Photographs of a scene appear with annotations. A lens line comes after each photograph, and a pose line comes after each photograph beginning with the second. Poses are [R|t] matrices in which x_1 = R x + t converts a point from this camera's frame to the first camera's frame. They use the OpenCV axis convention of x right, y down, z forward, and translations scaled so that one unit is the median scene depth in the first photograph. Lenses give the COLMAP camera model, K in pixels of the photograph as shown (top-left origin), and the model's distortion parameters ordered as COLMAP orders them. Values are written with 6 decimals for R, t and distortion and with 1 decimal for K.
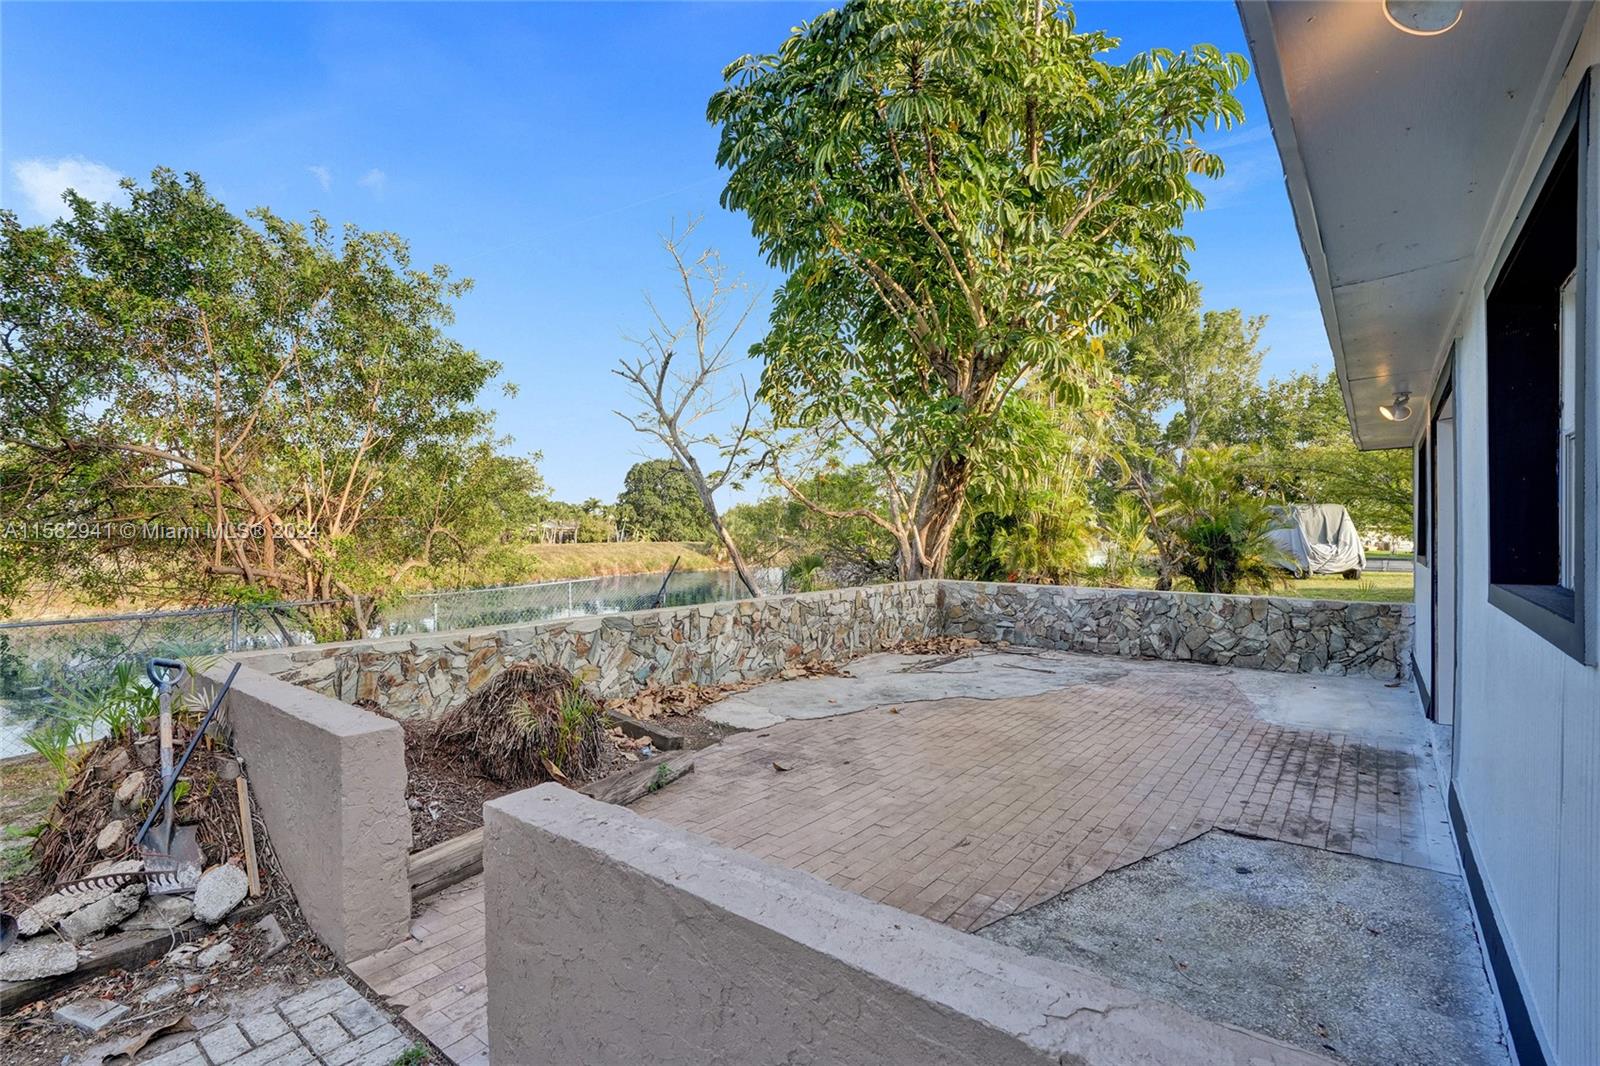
lens RADIAL K [[753.3, 0, 781.3], [0, 753.3, 529.6], [0, 0, 1]] dist [-0.063358, 0.022107]
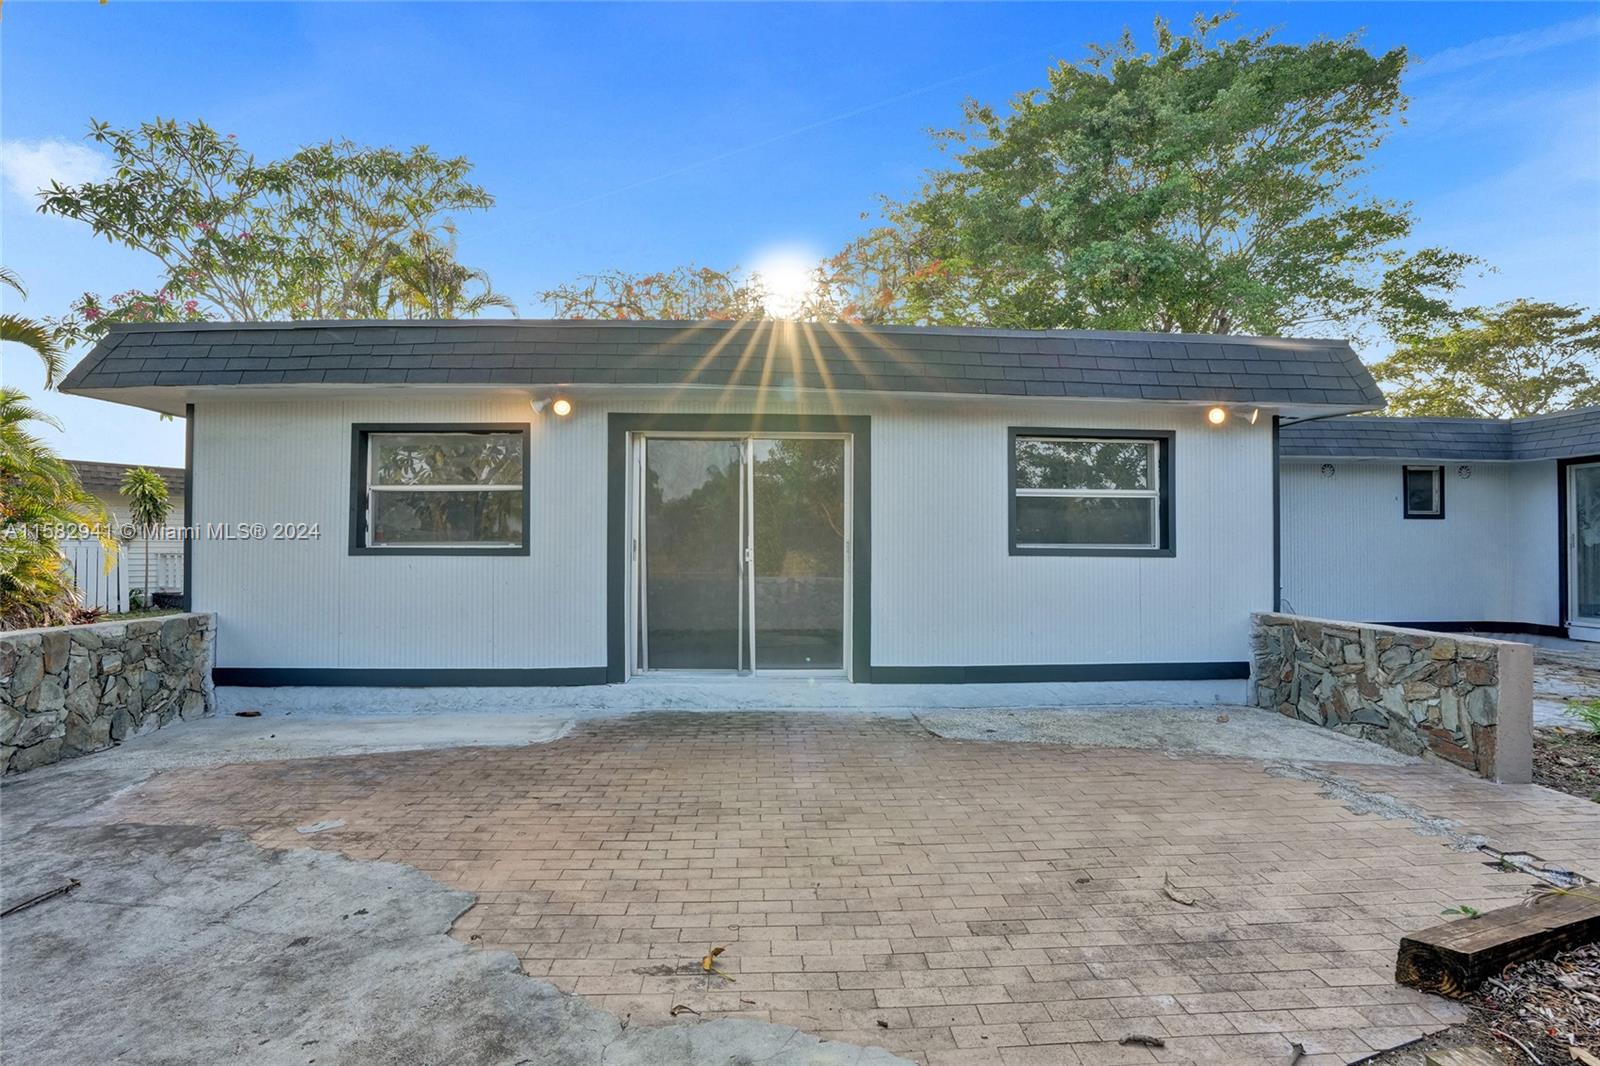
lens RADIAL K [[753.3, 0, 795.5], [0, 753.3, 546.8], [0, 0, 1]] dist [-0.063358, 0.022107]
pose [[-0.678690, 0.003458, 0.734416, -0.099146], [-0.009550, 0.999863, -0.013533, 0.026673], [-0.734362, -0.016198, -0.678564, 0.806333]]
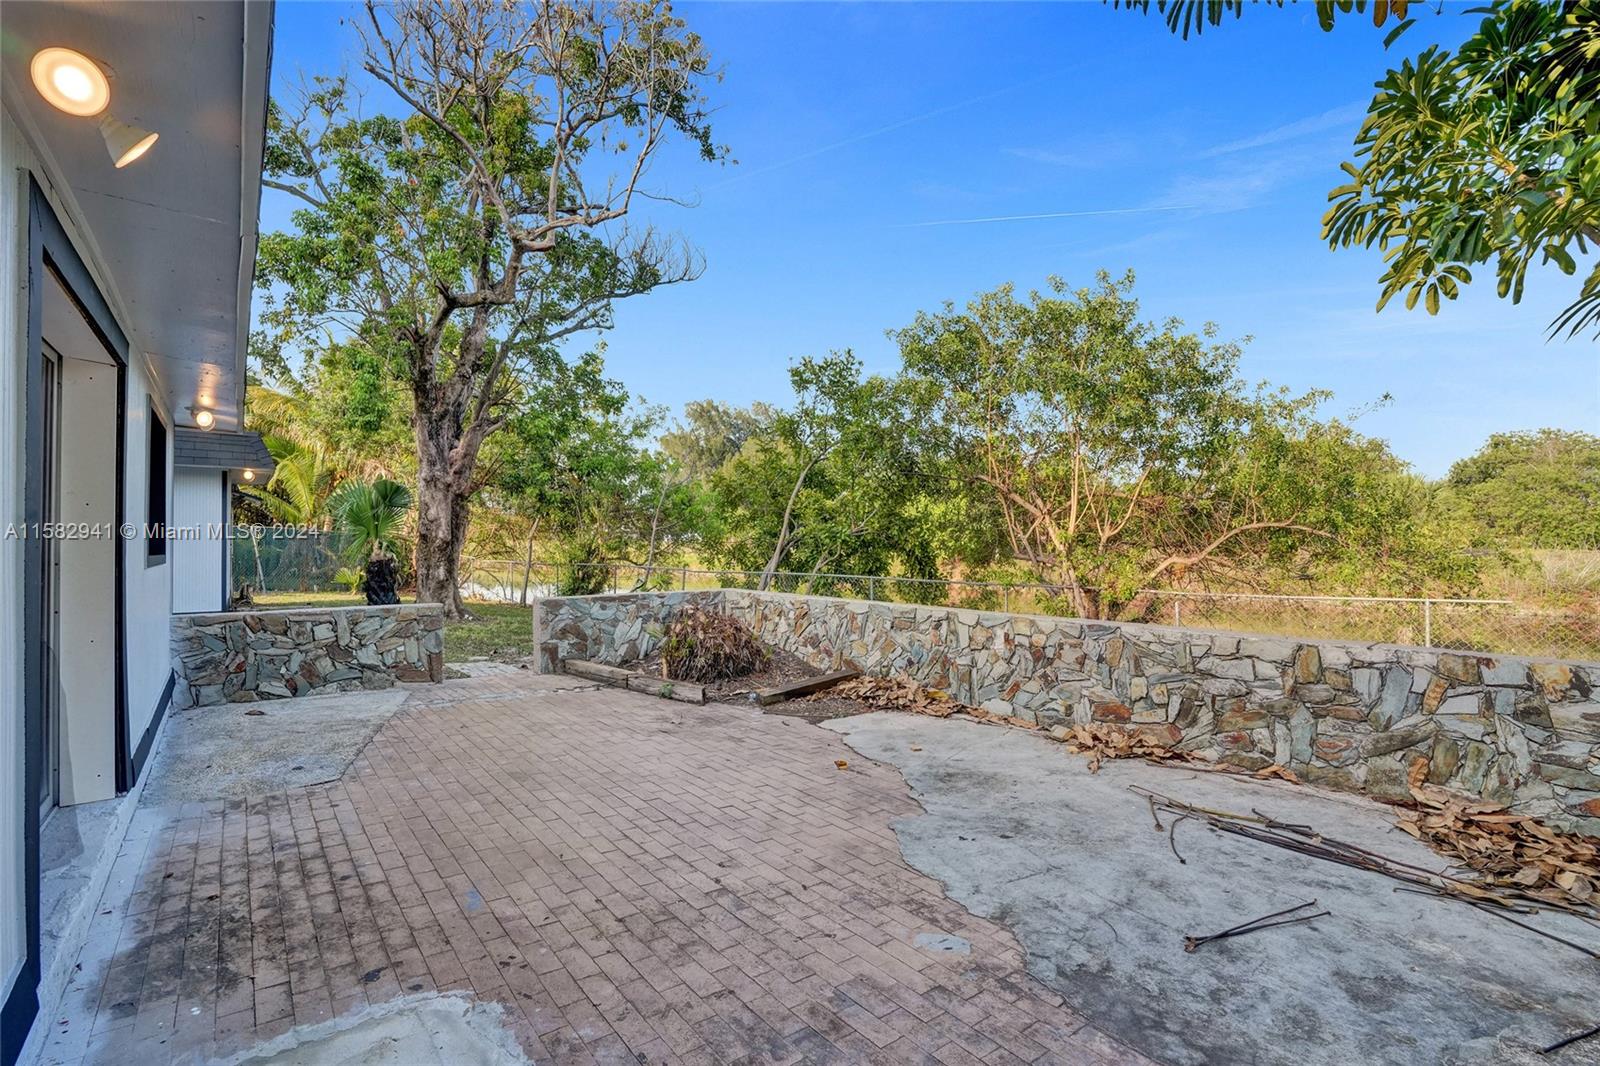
lens RADIAL K [[753.3, 0, 792.9], [0, 753.3, 534.6], [0, 0, 1]] dist [-0.063358, 0.022107]
pose [[-0.232812, 0.000664, -0.972522, 0.587392], [0.011916, 0.999927, -0.002170, 0.008480], [0.972449, -0.012094, -0.232803, 0.744637]]
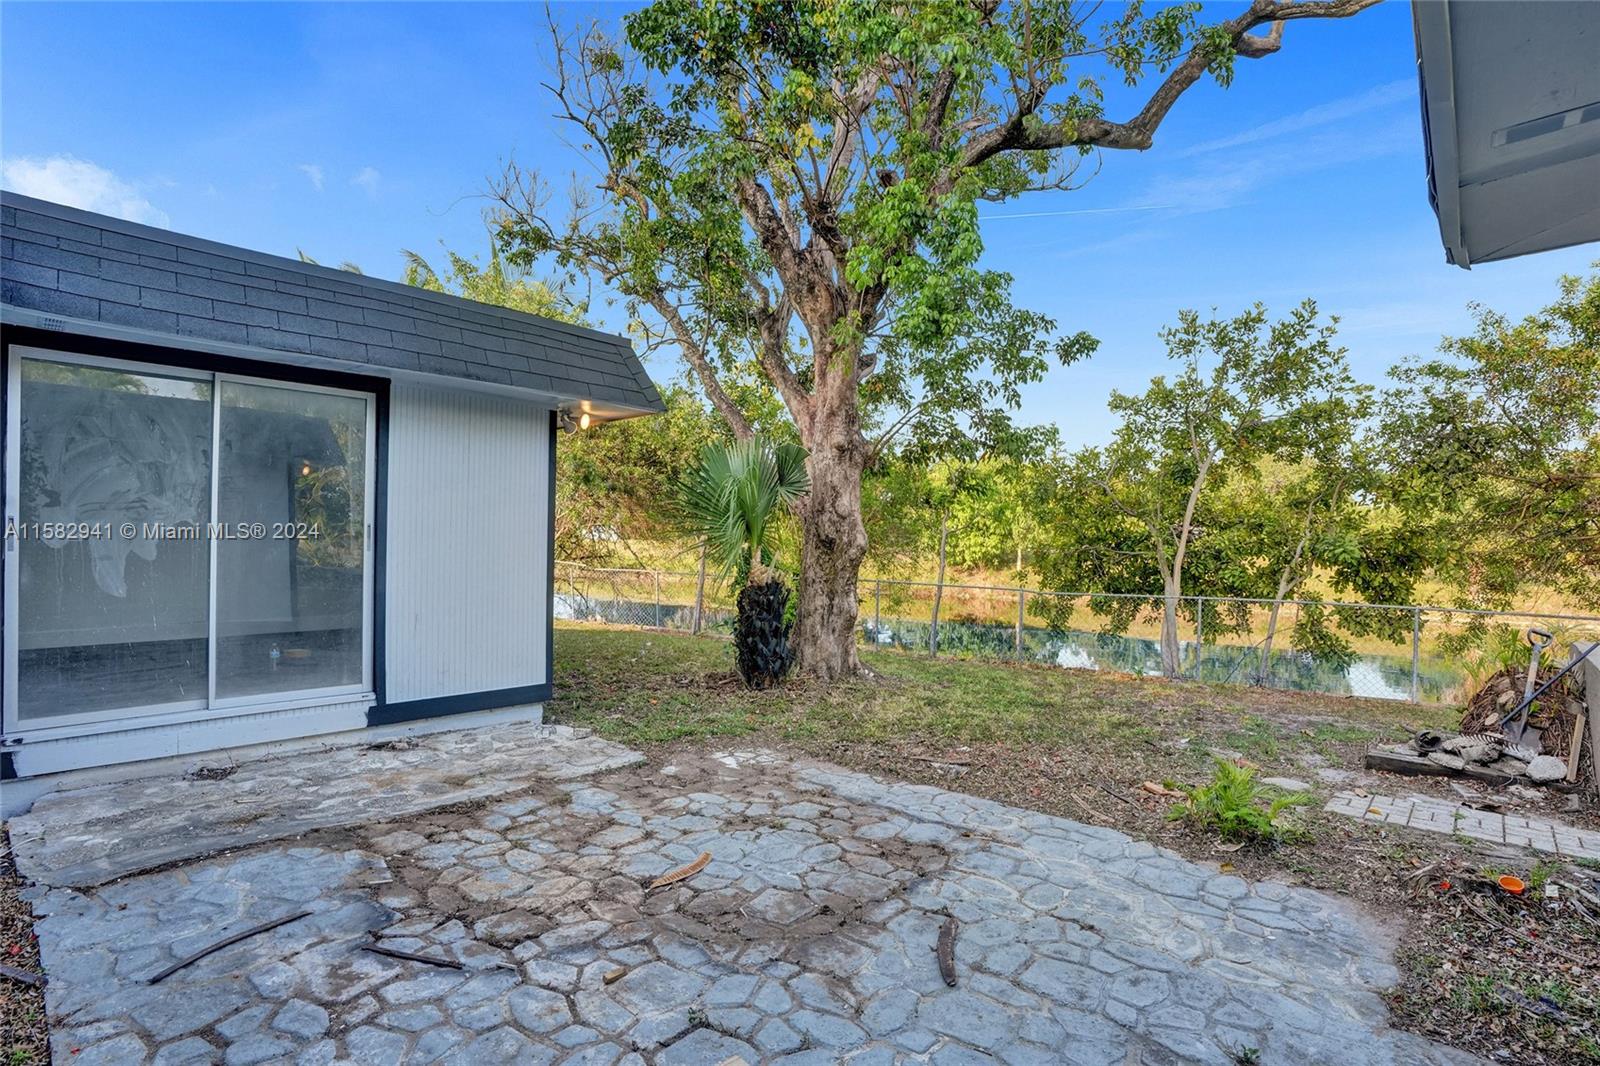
lens RADIAL K [[777.4, 0, 799.0], [0, 777.4, 534.7], [0, 0, 1]] dist [-0.040676, 0.001778]
pose [[-0.055451, -0.003479, -0.998455, 0.280977], [-0.006387, 0.999975, -0.003129, -0.004121], [0.998441, 0.006204, -0.055472, -0.168088]]
